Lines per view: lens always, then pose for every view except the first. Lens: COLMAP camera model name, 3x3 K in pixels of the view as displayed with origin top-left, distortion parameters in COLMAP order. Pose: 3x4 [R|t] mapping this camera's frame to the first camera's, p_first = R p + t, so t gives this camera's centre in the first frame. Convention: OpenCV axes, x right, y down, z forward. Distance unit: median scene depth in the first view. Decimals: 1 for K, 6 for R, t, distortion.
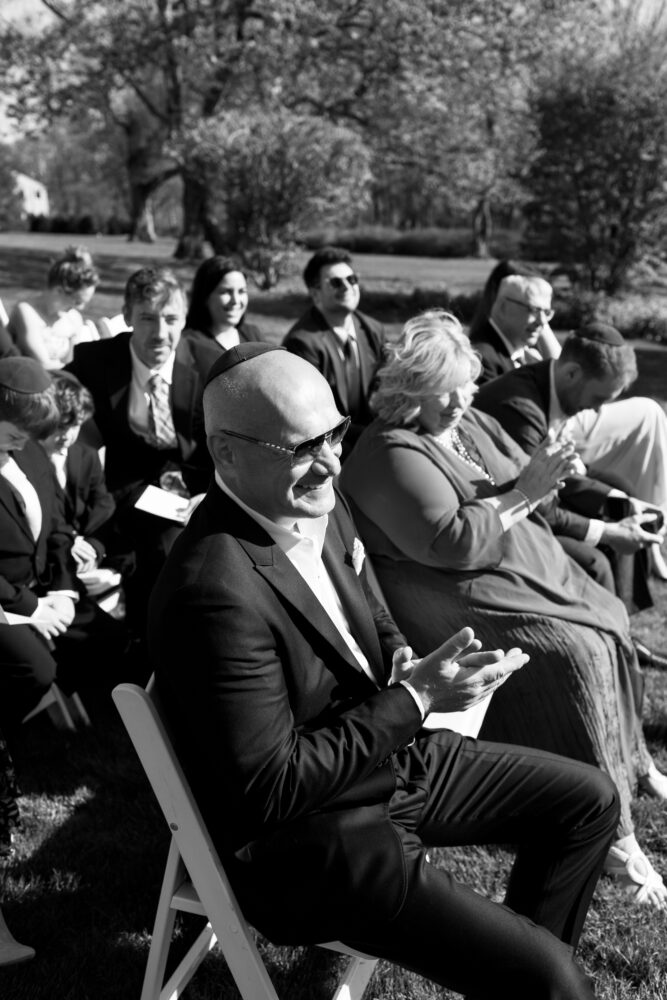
lens RADIAL K [[947.9, 0, 333.0], [0, 947.9, 486.2], [0, 0, 1]] dist [-0.089880, 0.114479]
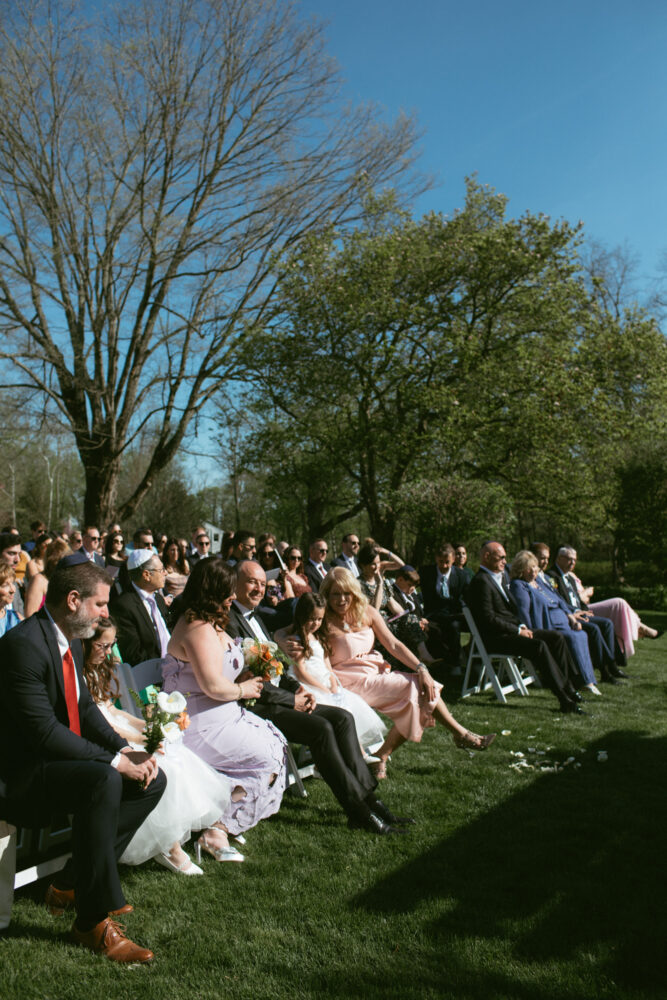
lens RADIAL K [[947.9, 0, 333.0], [0, 947.9, 486.2], [0, 0, 1]] dist [-0.089880, 0.114479]
pose [[0.987800, -0.025358, -0.153647, -0.013280], [-0.029478, 0.938366, -0.344385, 0.162449], [0.152910, 0.344713, 0.926170, -0.487589]]
